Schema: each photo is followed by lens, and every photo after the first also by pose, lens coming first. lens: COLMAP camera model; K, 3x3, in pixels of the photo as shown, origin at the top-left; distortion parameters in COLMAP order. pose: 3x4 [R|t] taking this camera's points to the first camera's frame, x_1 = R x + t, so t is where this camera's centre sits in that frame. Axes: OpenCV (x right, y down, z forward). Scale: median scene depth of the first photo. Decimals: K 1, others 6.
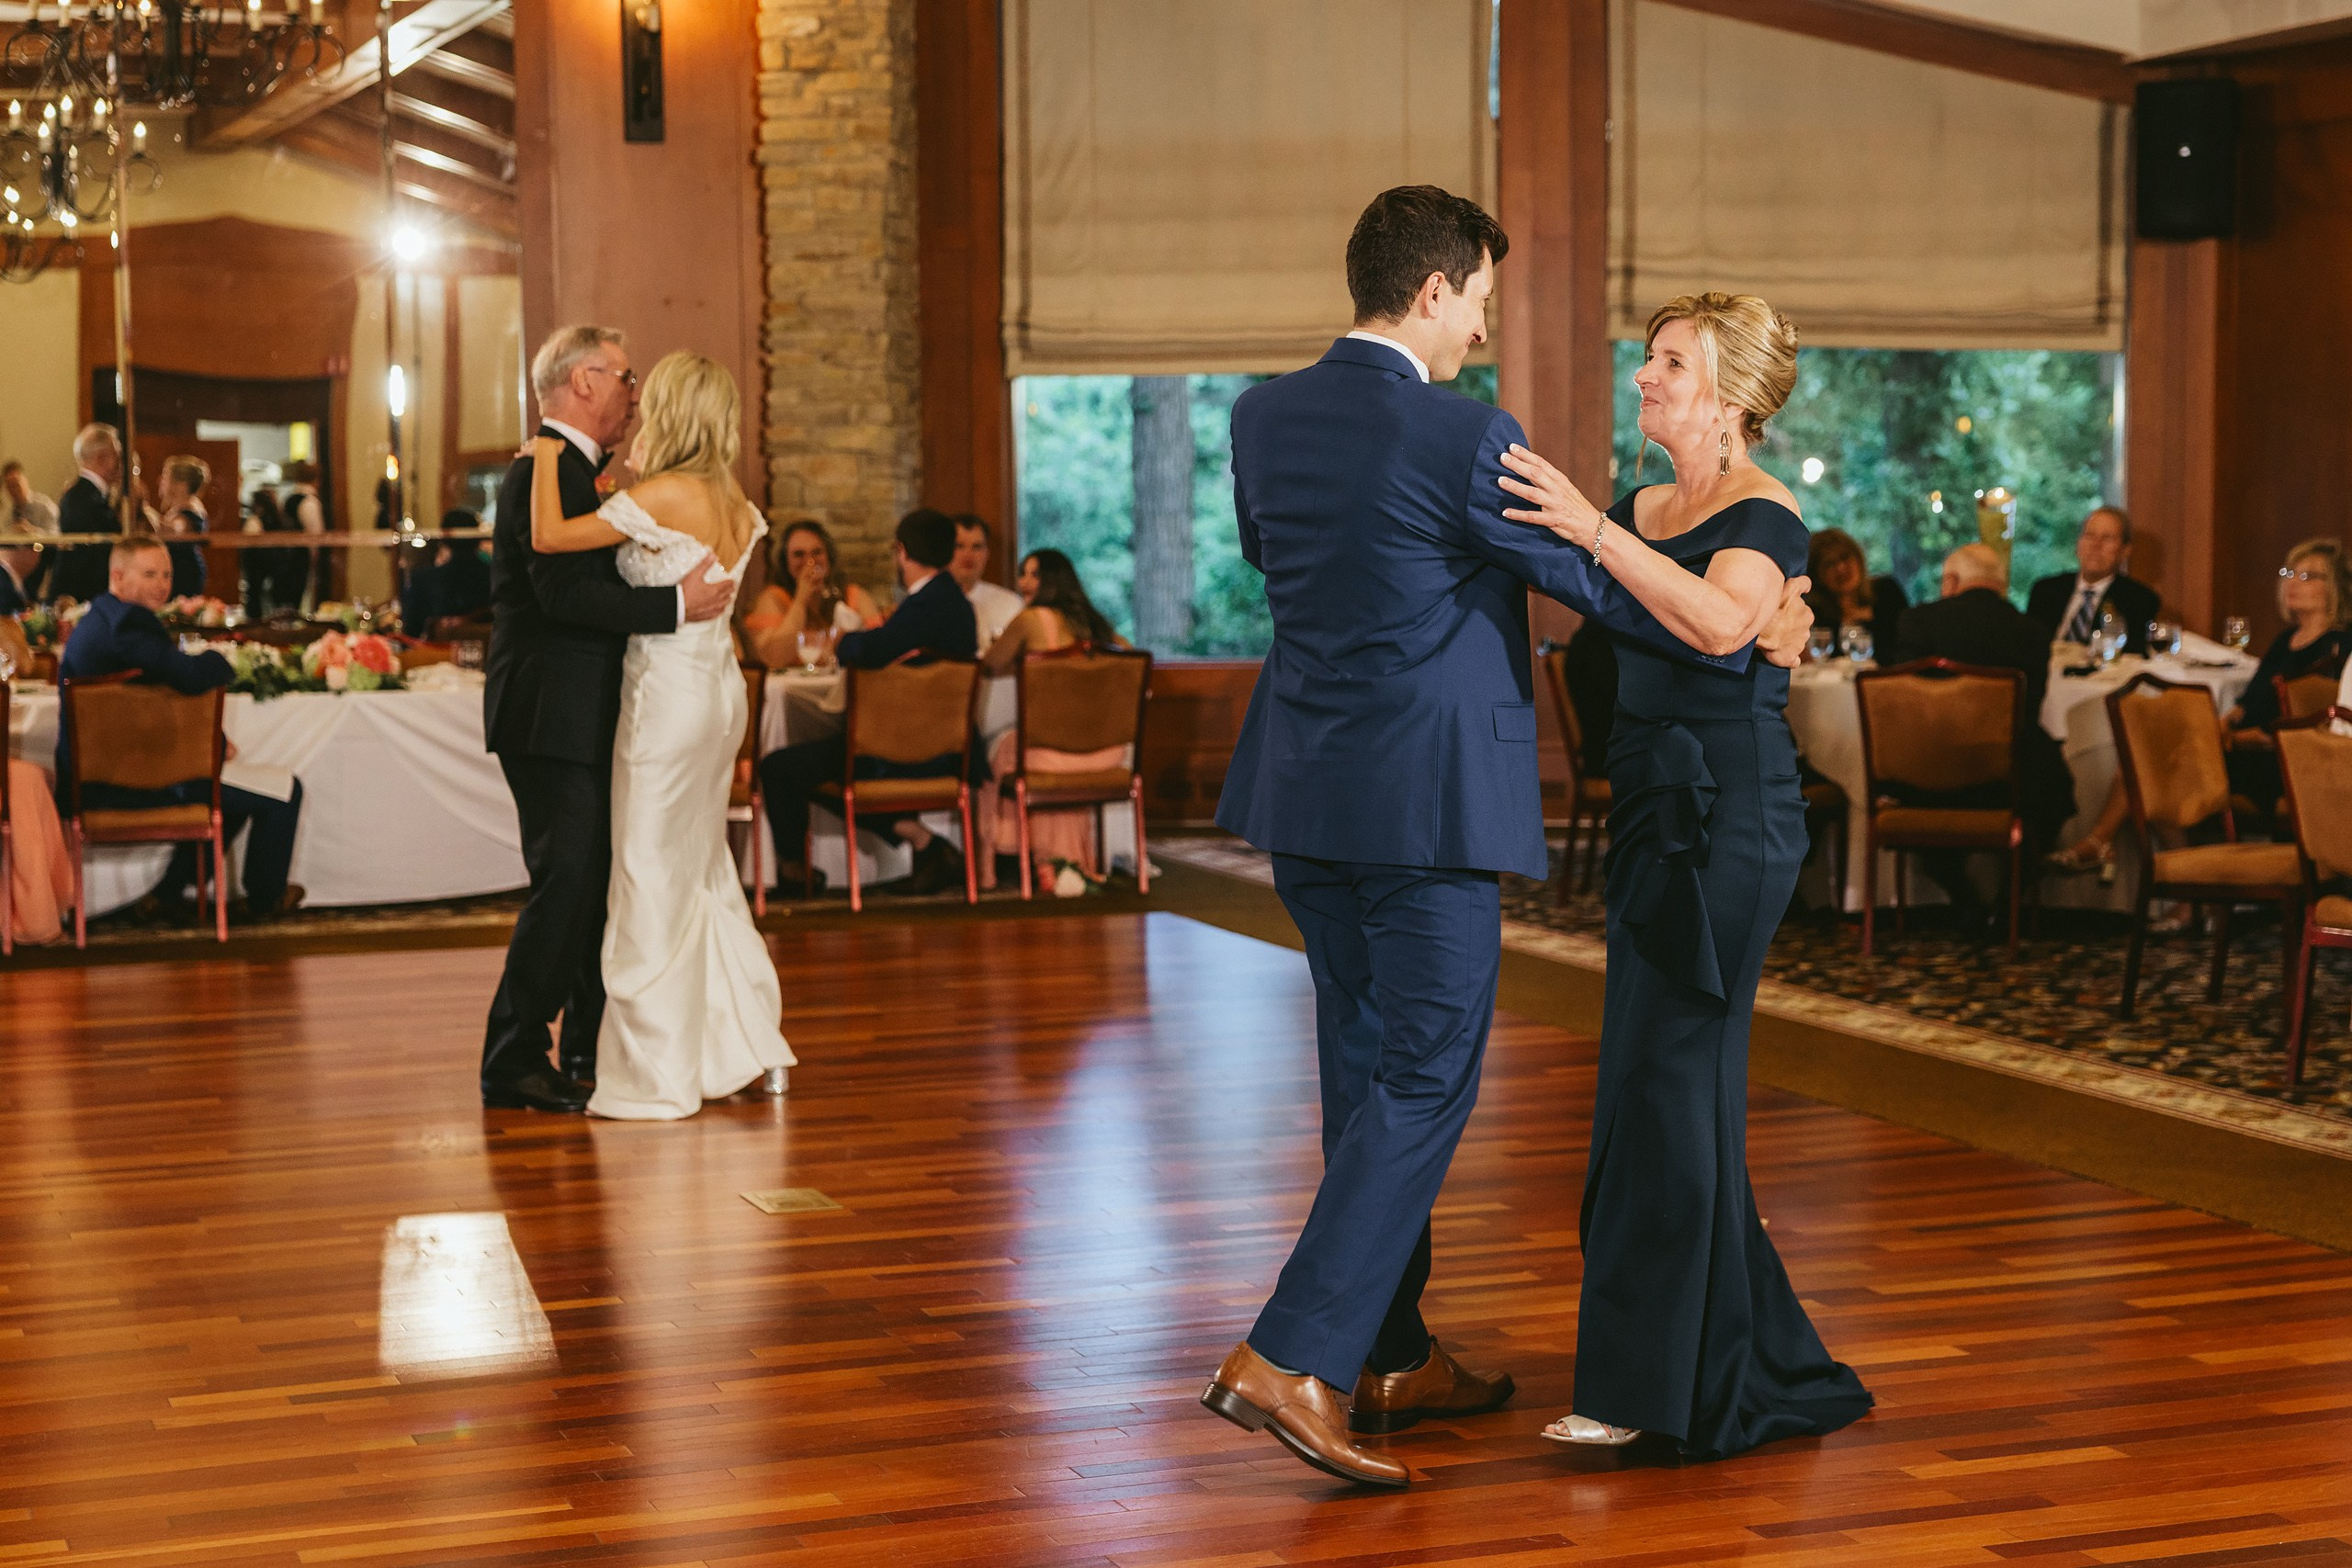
lens RADIAL K [[3903.5, 0, 1202.0], [0, 3903.5, 761.8], [0, 0, 1]] dist [0.089033, 0.000000]
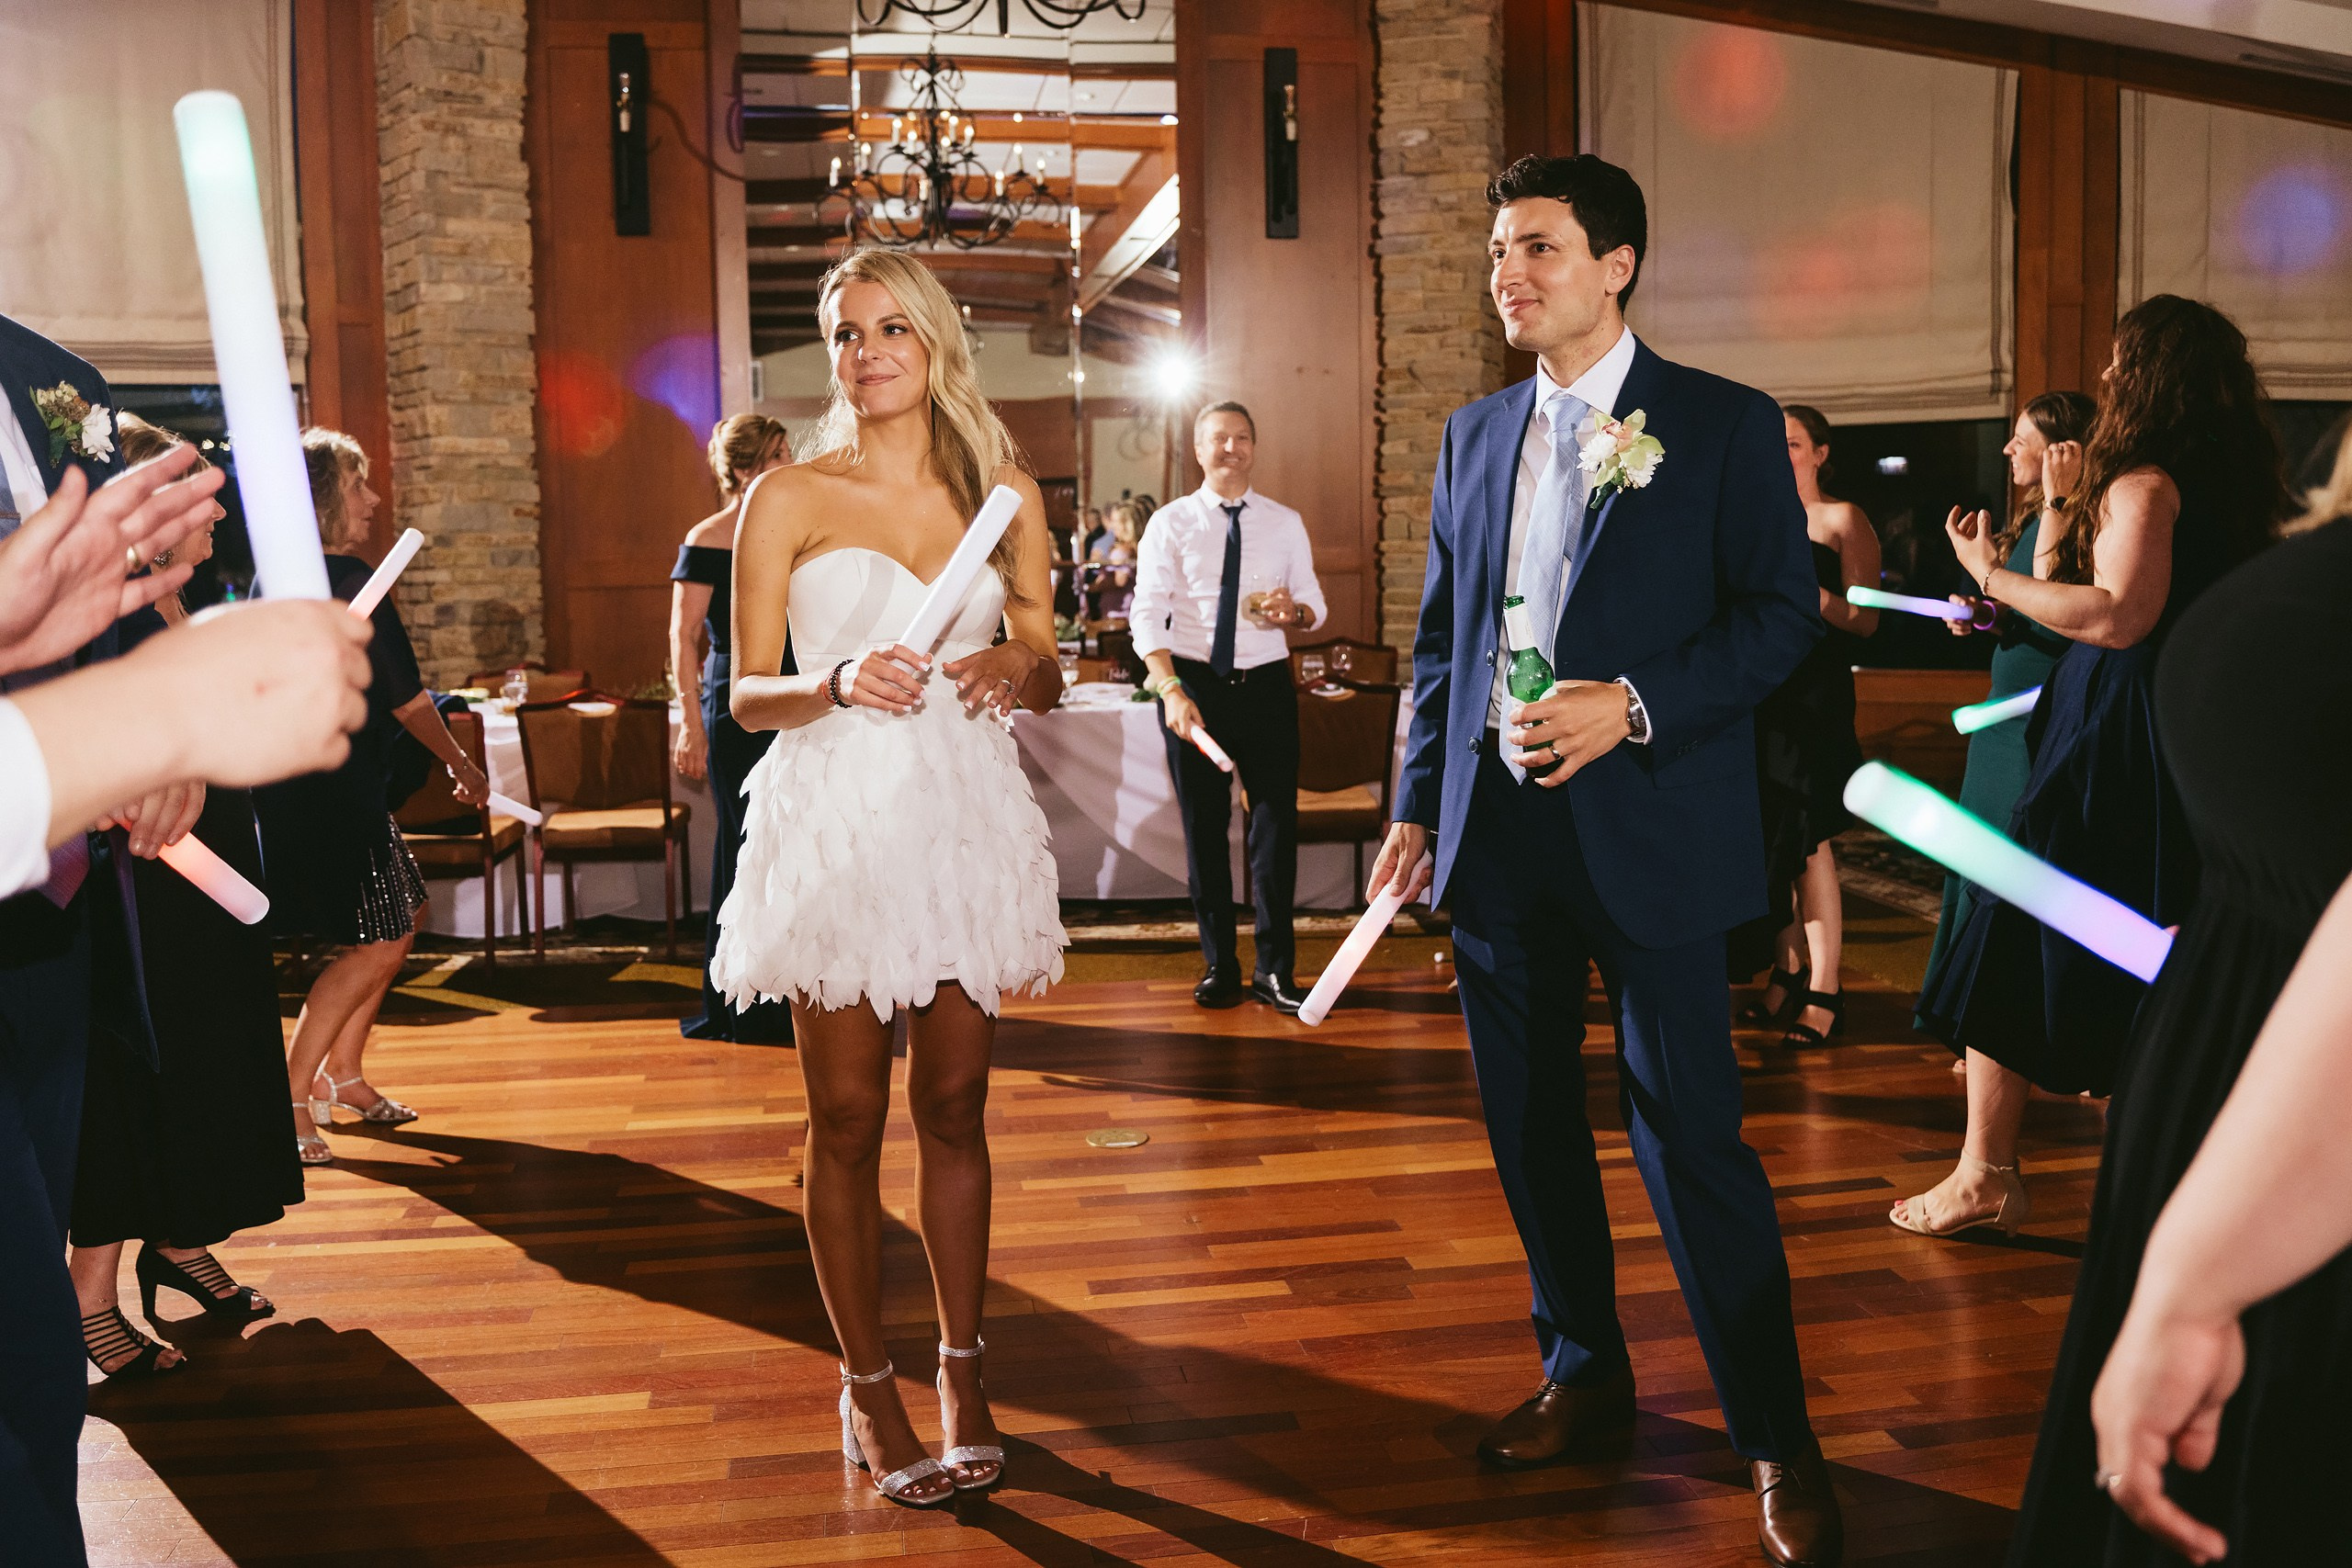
lens RADIAL K [[1868.8, 0, 1177.3], [0, 1868.8, 769.9], [0, 0, 1]] dist [-0.097233, 0.011333]
pose [[0.981189, 0.015245, -0.192446, -0.061491], [-0.007321, 0.999098, 0.041820, -0.018188], [0.192910, -0.039624, 0.980416, 0.425917]]
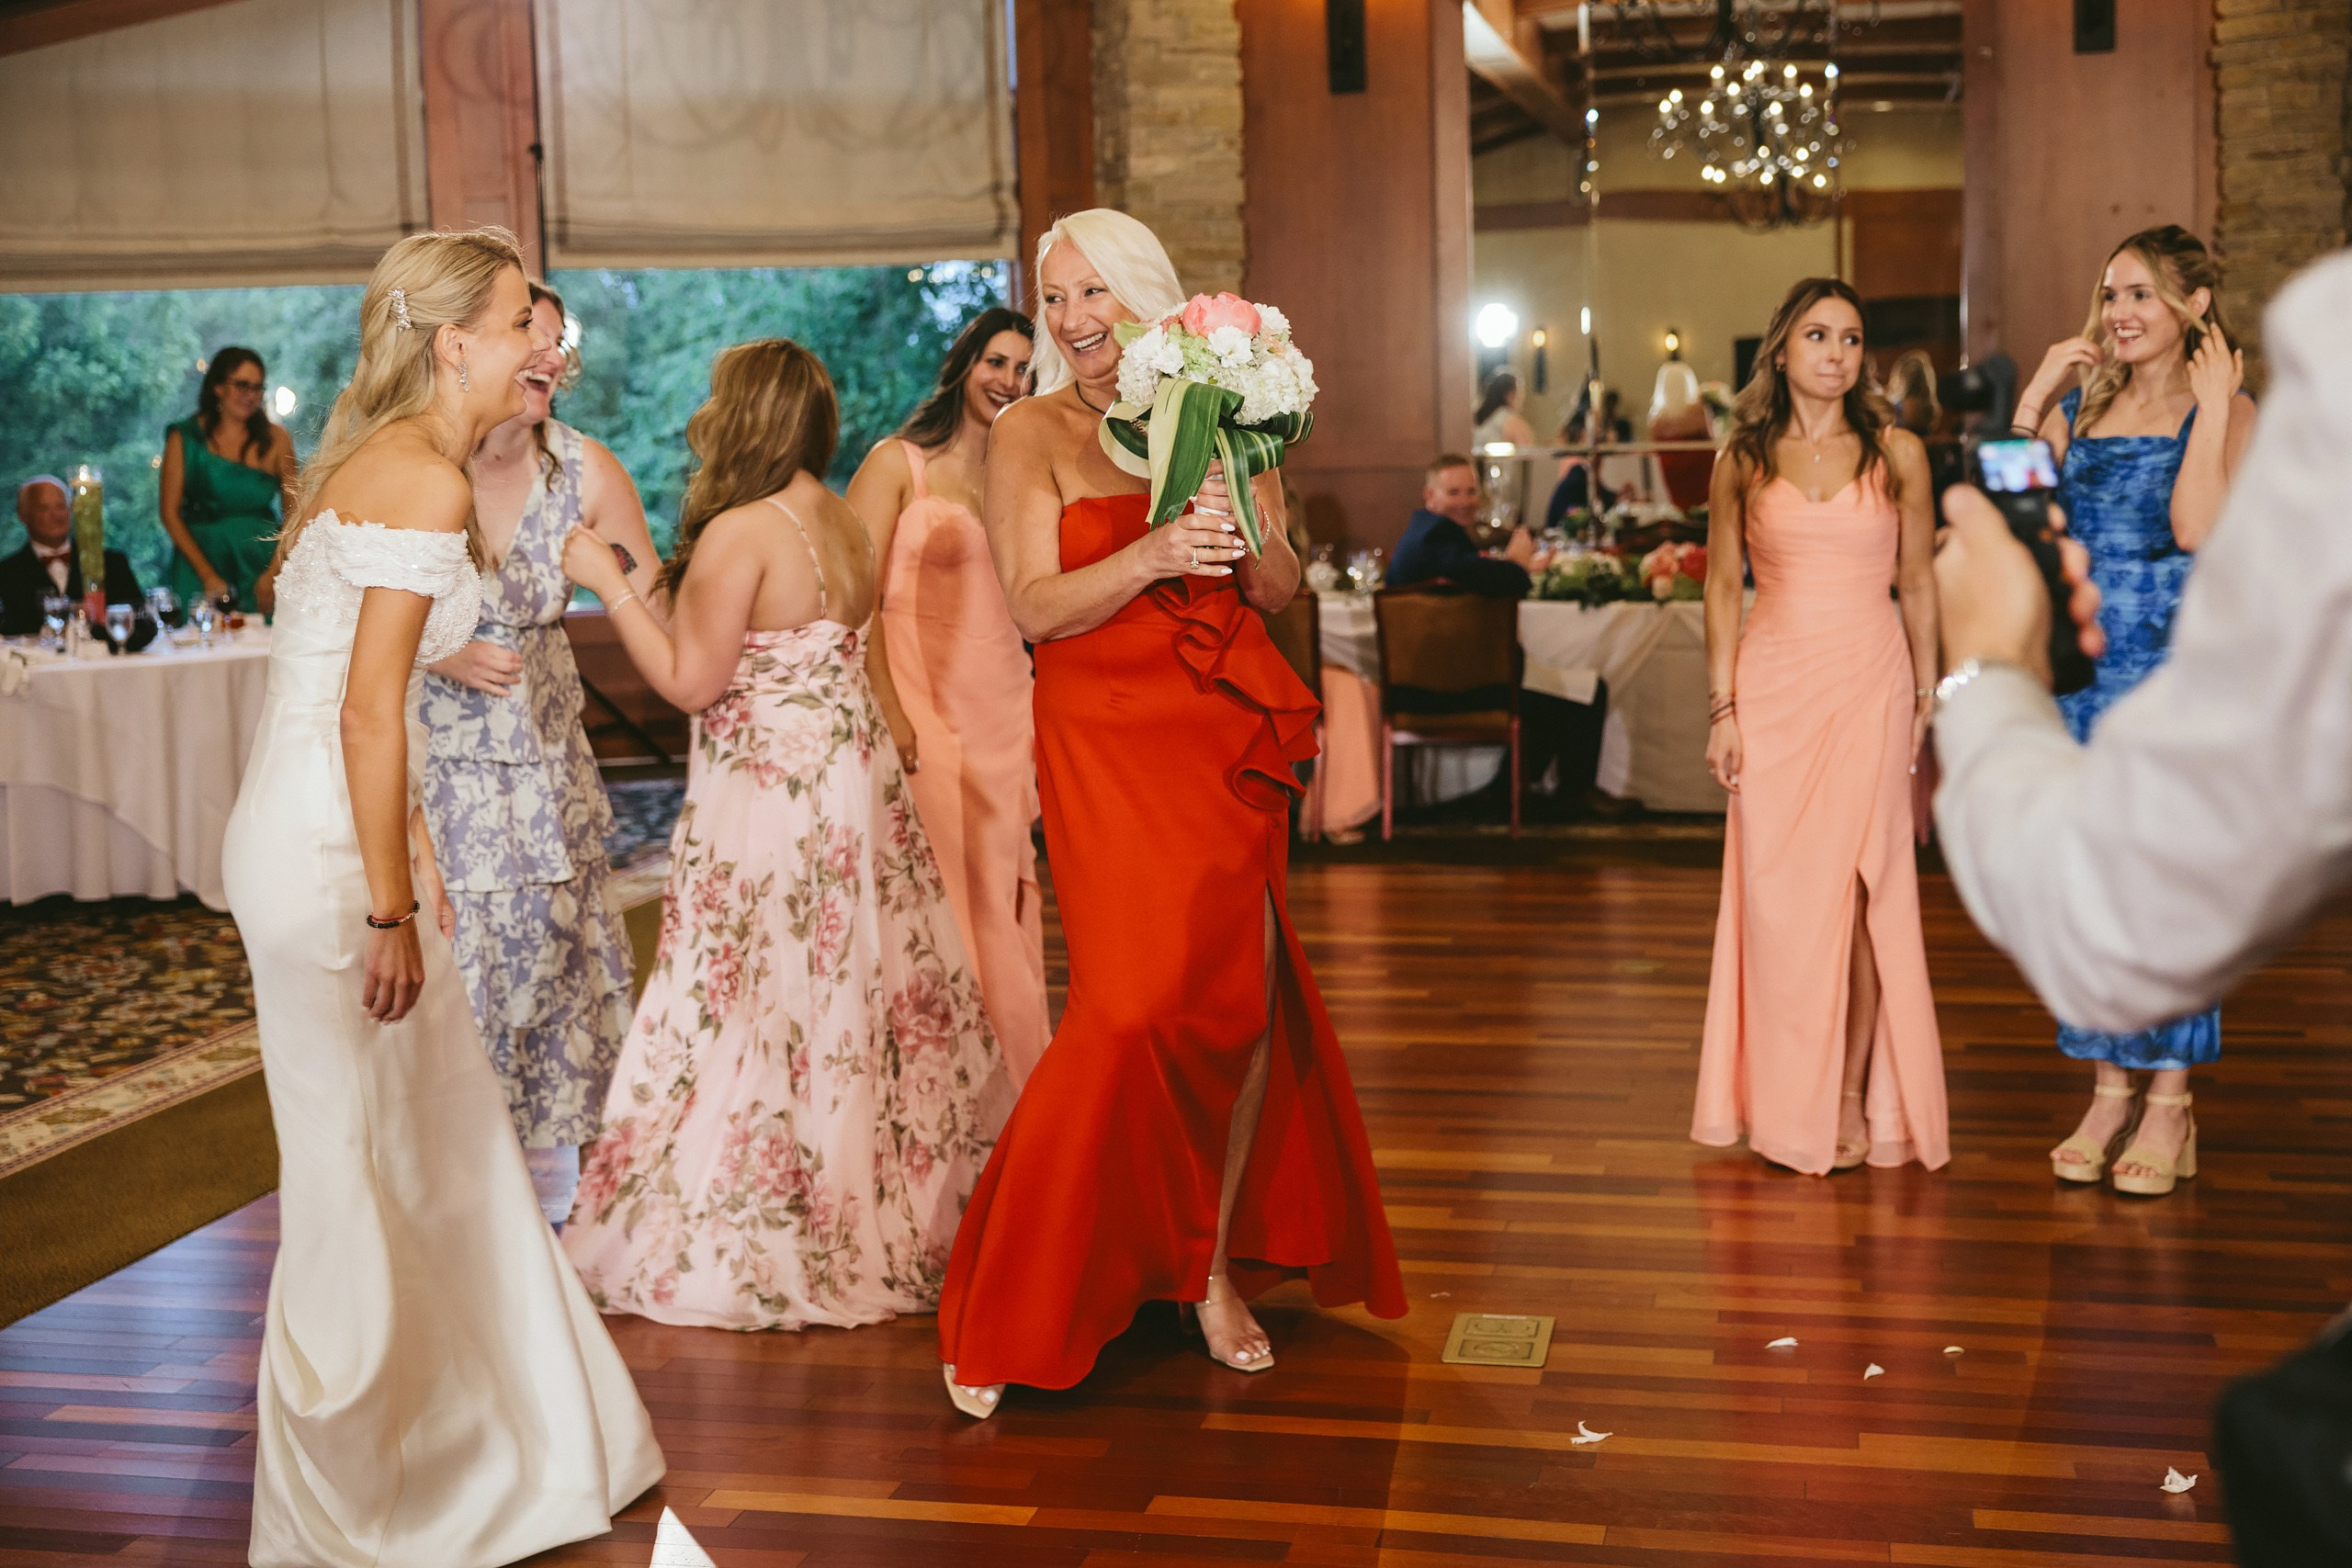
lens RADIAL K [[2940.2, 0, 1173.7], [0, 2940.2, 610.2], [0, 0, 1]] dist [0.001812, 0.000000]
pose [[0.827806, 0.025203, -0.560449, 0.088722], [-0.022145, 0.999680, 0.012245, -0.018566], [0.560578, 0.002274, 0.828099, 0.240430]]
